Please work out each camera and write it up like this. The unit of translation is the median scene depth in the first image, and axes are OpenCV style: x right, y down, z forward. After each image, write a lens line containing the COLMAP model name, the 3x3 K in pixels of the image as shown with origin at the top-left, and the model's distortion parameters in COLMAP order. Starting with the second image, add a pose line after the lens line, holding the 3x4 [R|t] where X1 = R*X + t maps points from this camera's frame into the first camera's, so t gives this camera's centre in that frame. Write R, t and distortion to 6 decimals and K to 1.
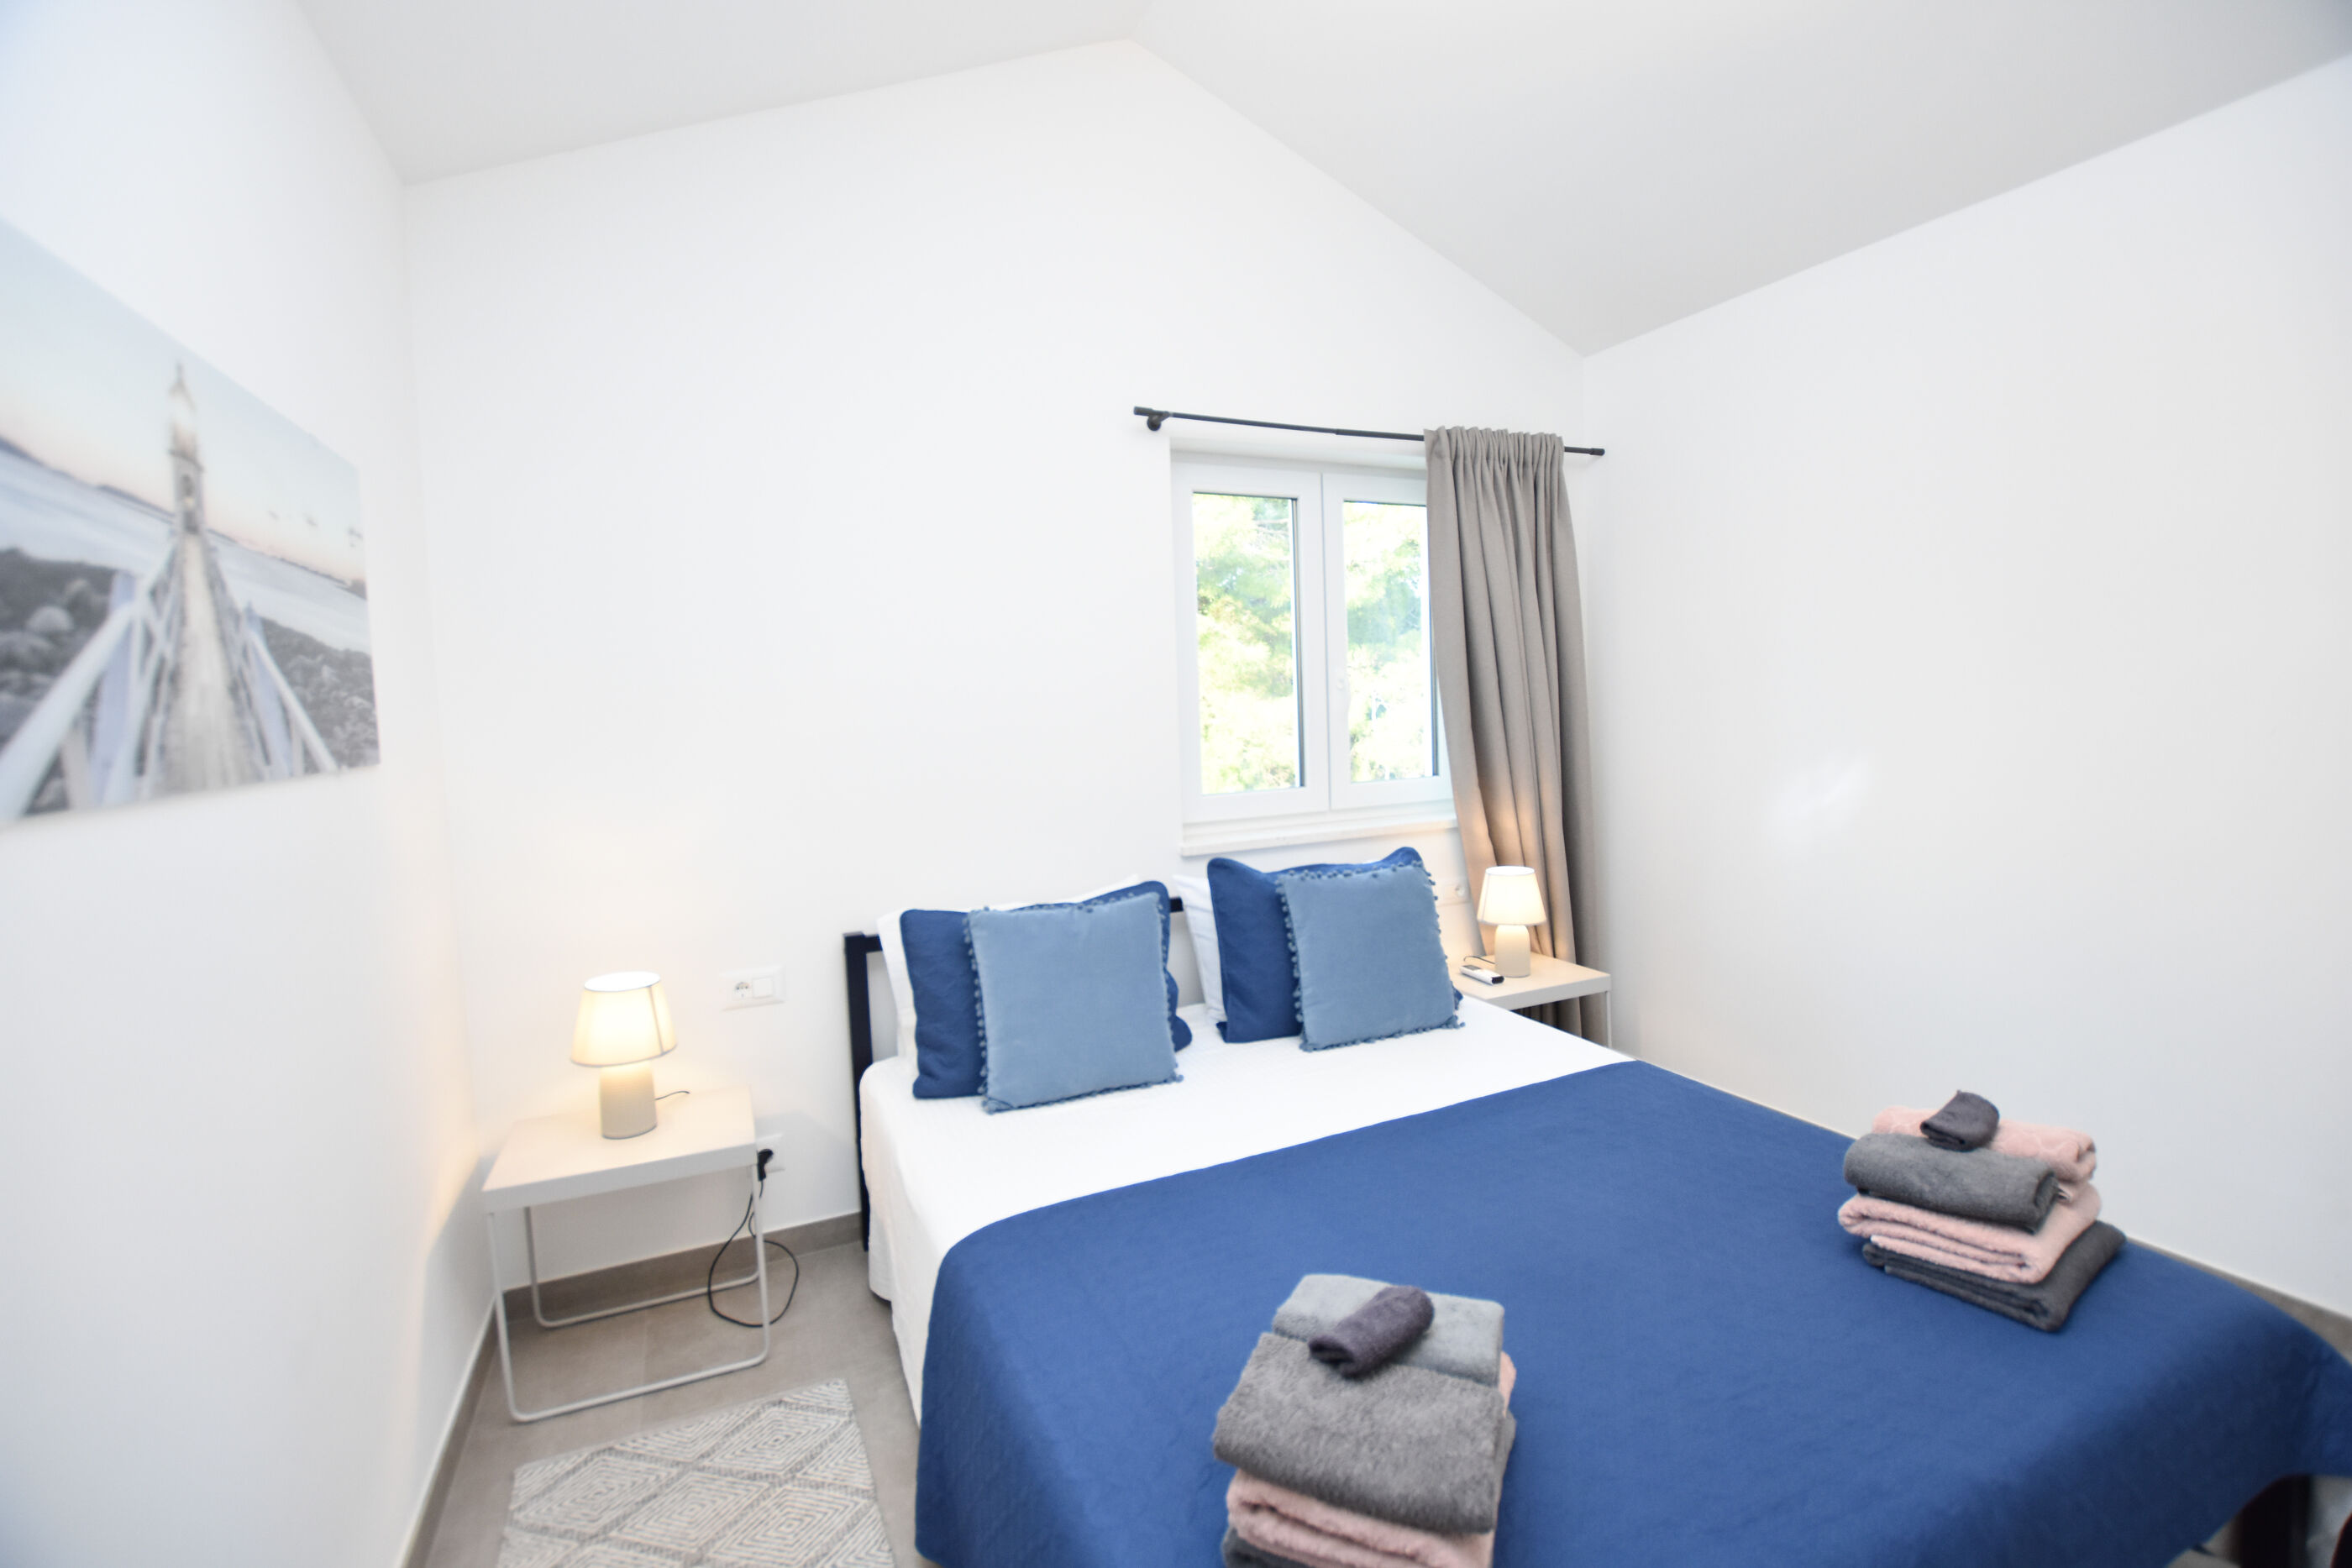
lens RADIAL K [[1038.6, 0, 1175.0], [0, 1038.6, 776.0], [0, 0, 1]] dist [-0.030819, 0.004830]
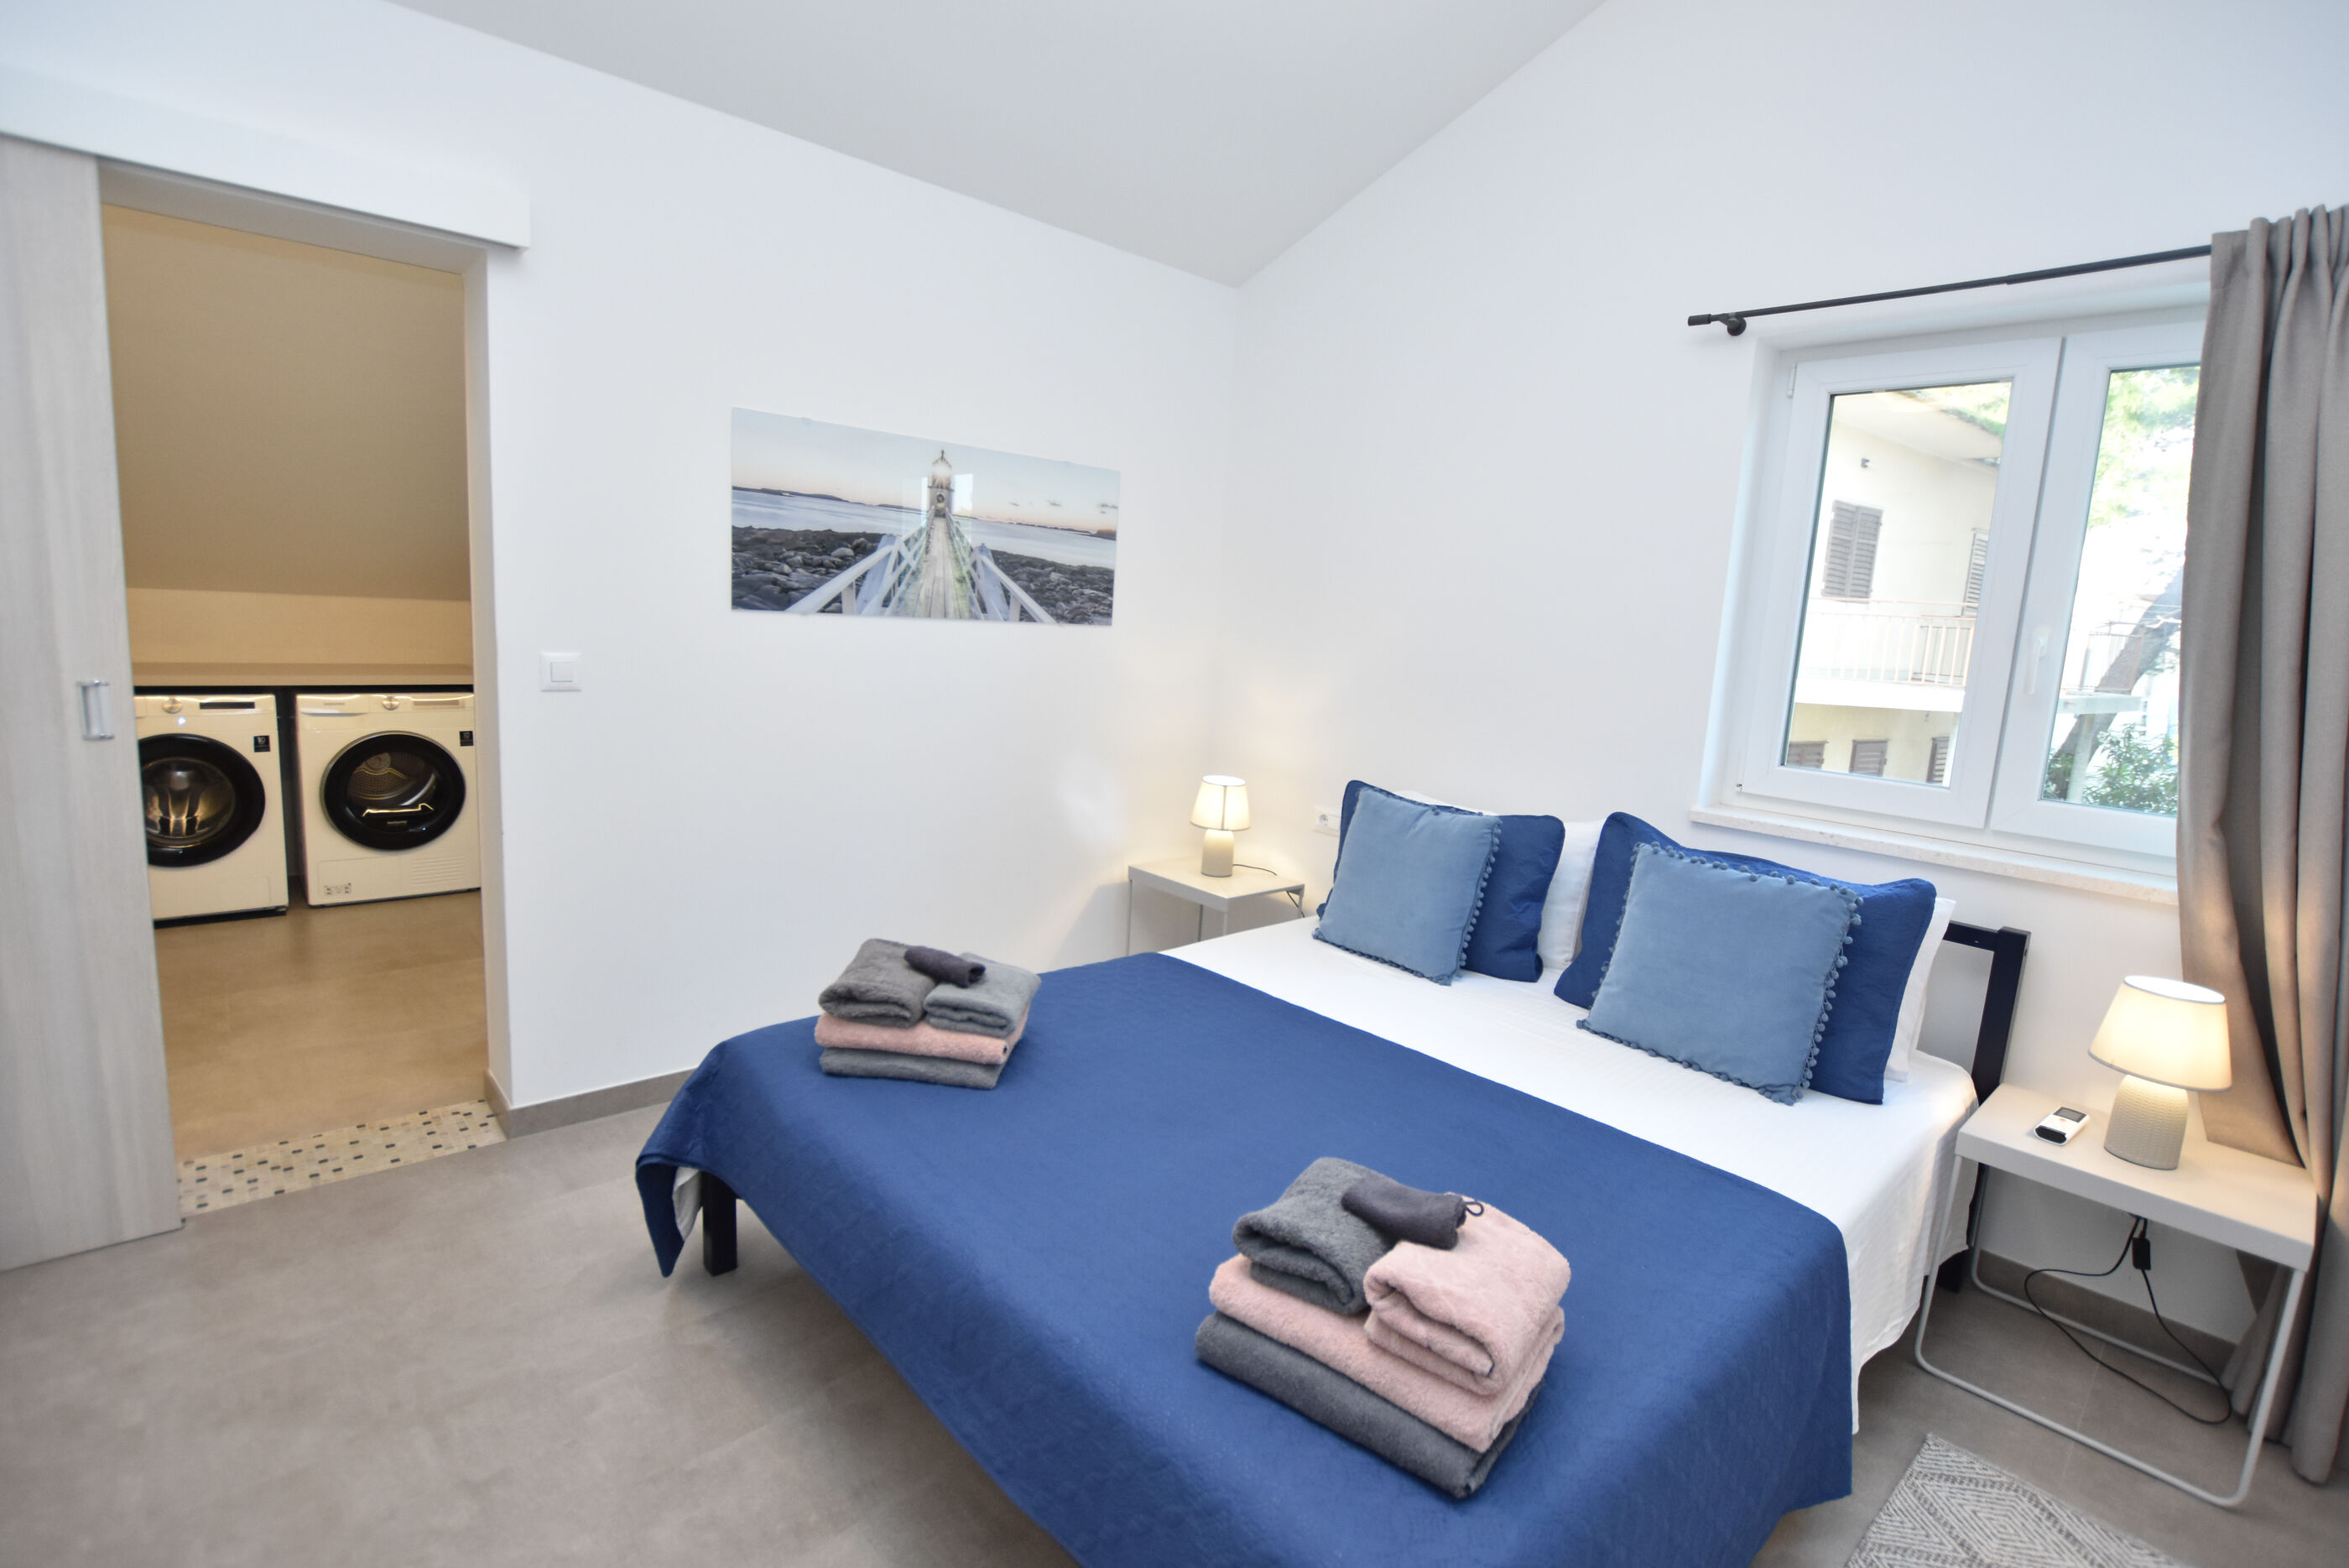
lens RADIAL K [[1069.2, 0, 1174.4], [0, 1069.2, 775.5], [0, 0, 1]] dist [-0.028346, 0.001261]
pose [[0.304453, 0.195064, -0.932340, 1.541738], [-0.140106, 0.977331, 0.158726, -0.093203], [0.942167, 0.082302, 0.324881, 0.608117]]
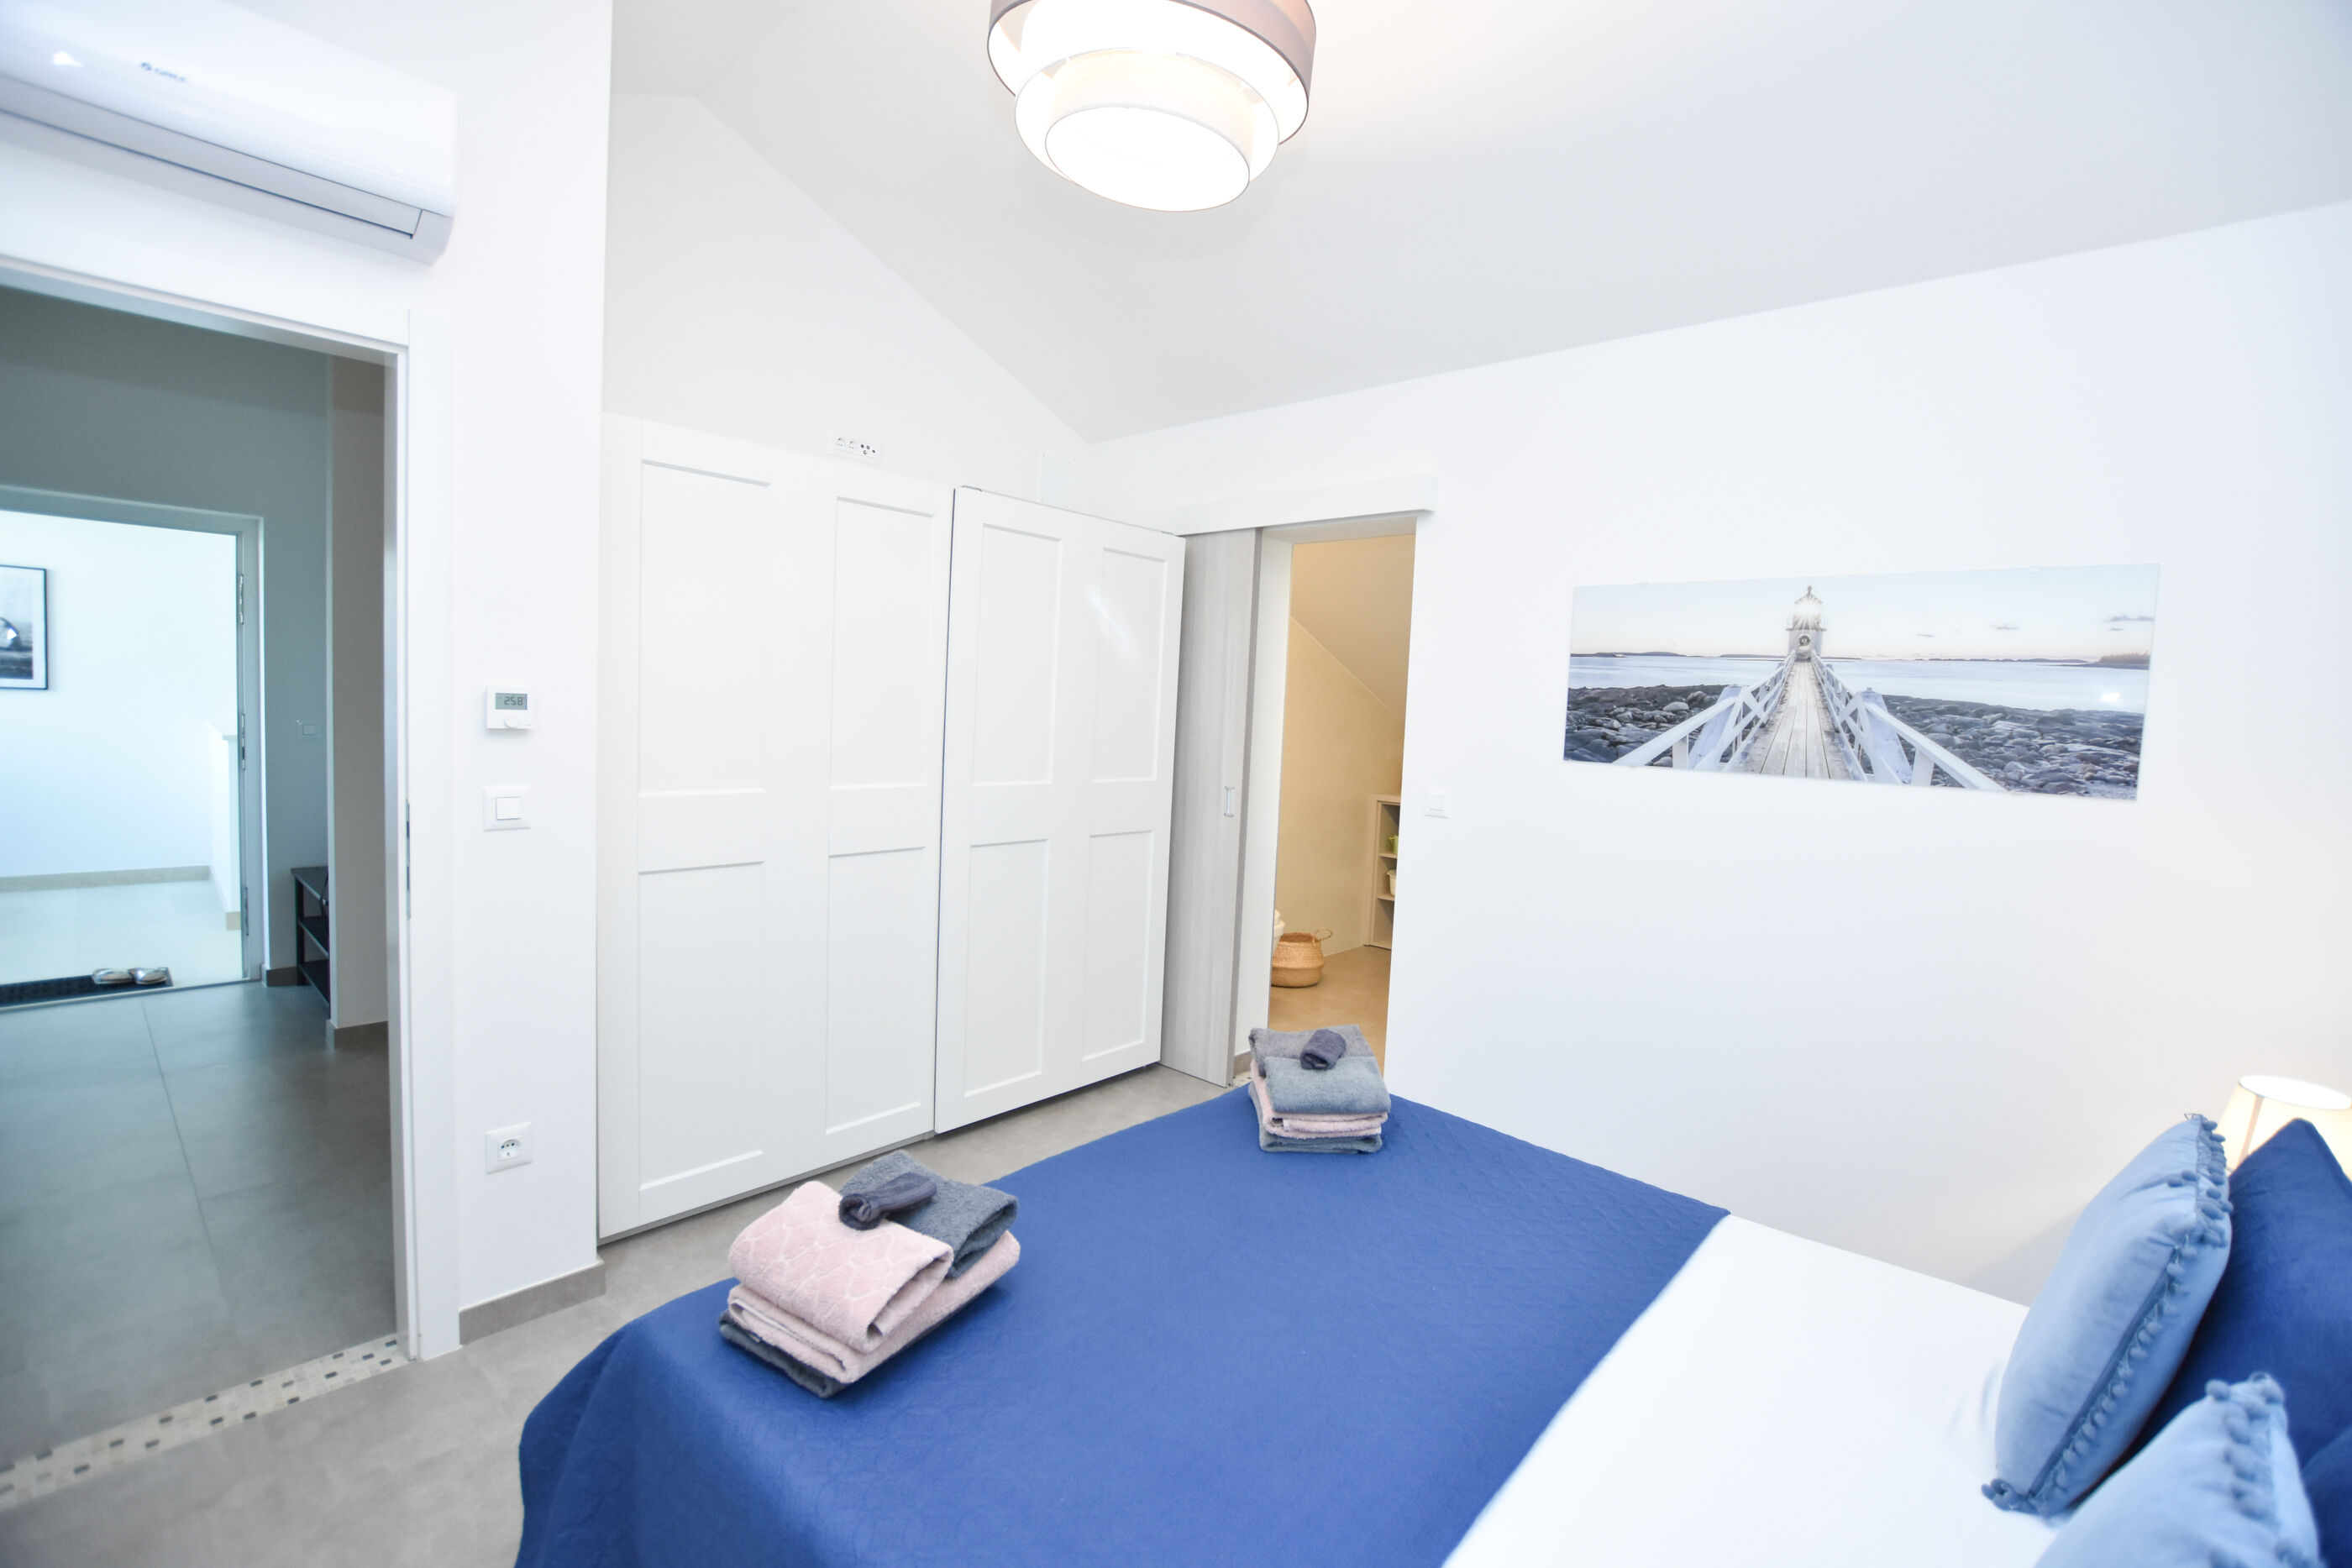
lens RADIAL K [[1038.6, 0, 1175.0], [0, 1038.6, 776.0], [0, 0, 1]] dist [-0.030819, 0.004830]
pose [[-0.916026, 0.014341, -0.400863, 1.007025], [-0.047844, 0.988320, 0.144686, -0.209653], [0.398256, 0.151715, -0.904641, 2.103514]]
